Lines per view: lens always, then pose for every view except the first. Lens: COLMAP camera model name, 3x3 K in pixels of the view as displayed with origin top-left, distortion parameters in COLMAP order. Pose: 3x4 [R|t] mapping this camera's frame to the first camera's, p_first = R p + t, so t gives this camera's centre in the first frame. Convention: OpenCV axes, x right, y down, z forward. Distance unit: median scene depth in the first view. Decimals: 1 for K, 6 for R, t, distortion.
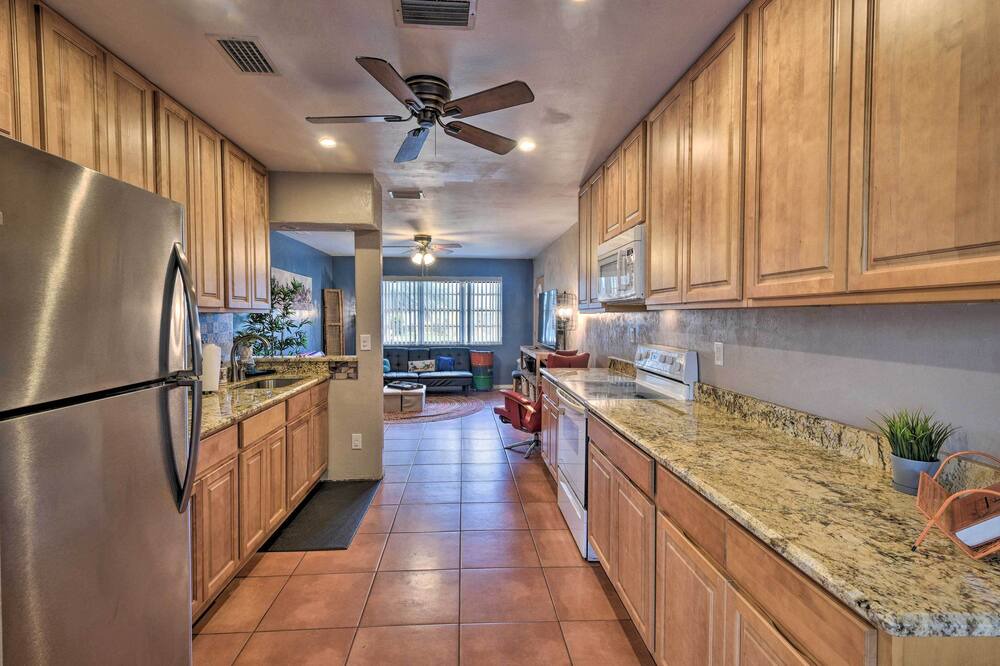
lens RADIAL K [[467.0, 0, 497.4], [0, 467.0, 318.3], [0, 0, 1]] dist [0.002349, 0.000084]
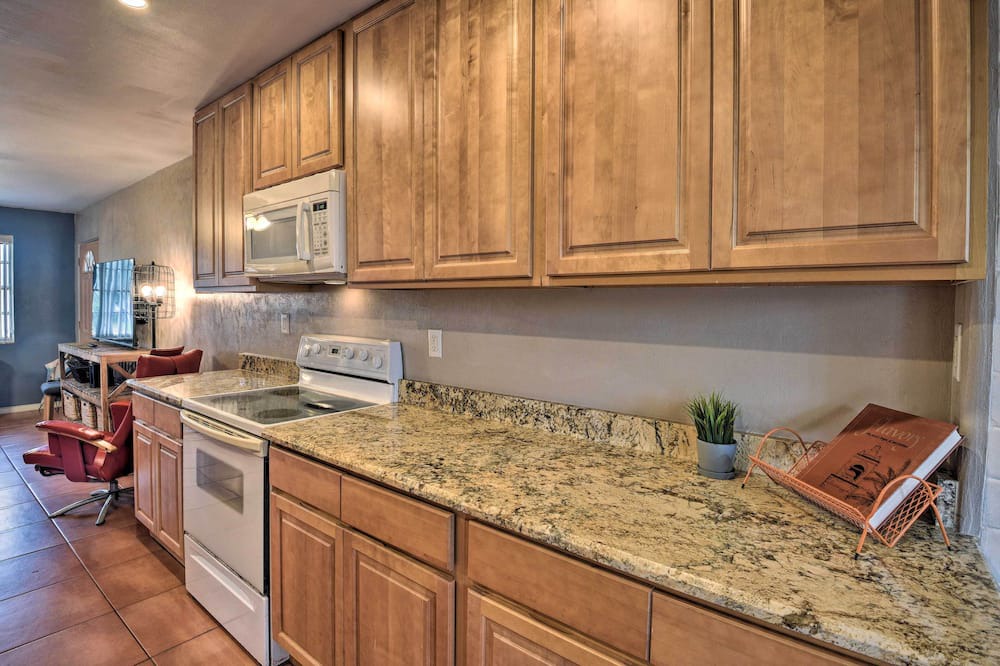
lens RADIAL K [[482.0, 0, 494.9], [0, 482.0, 305.3], [0, 0, 1]] dist [-0.013643, -0.012372]
pose [[0.669326, -0.008783, 0.742917, -0.140733], [0.001243, 0.999942, 0.010701, 0.000281], [-0.742968, -0.006239, 0.669298, 0.540737]]
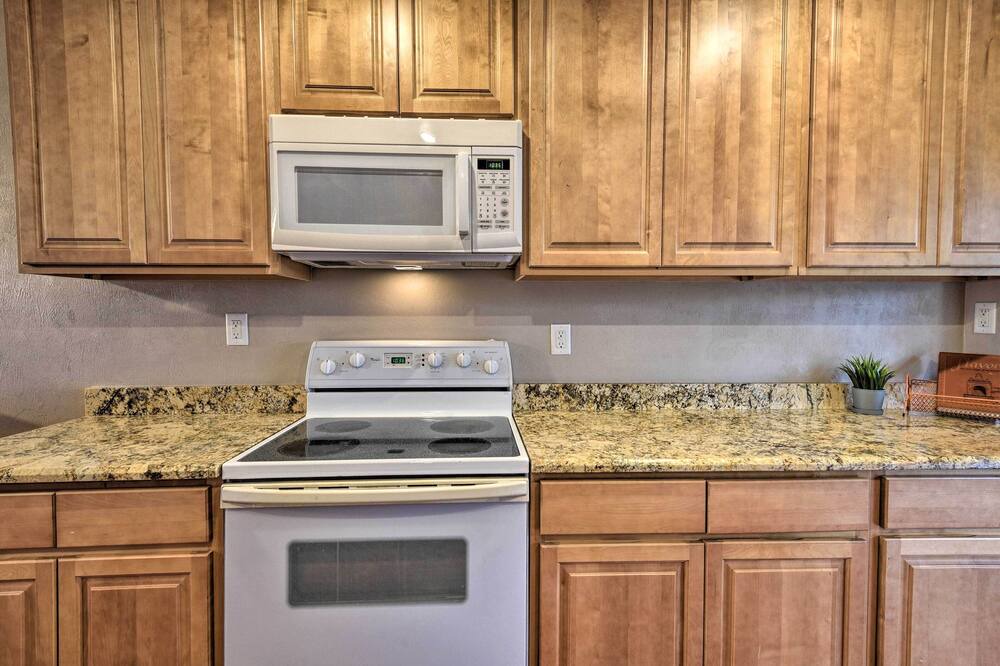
lens RADIAL K [[467.0, 0, 497.4], [0, 467.0, 318.3], [0, 0, 1]] dist [0.002349, 0.000084]
pose [[0.039660, -0.022060, 0.998970, -0.441360], [0.006135, 0.999743, 0.021833, 0.040010], [-0.999194, 0.005263, 0.039785, 1.664640]]
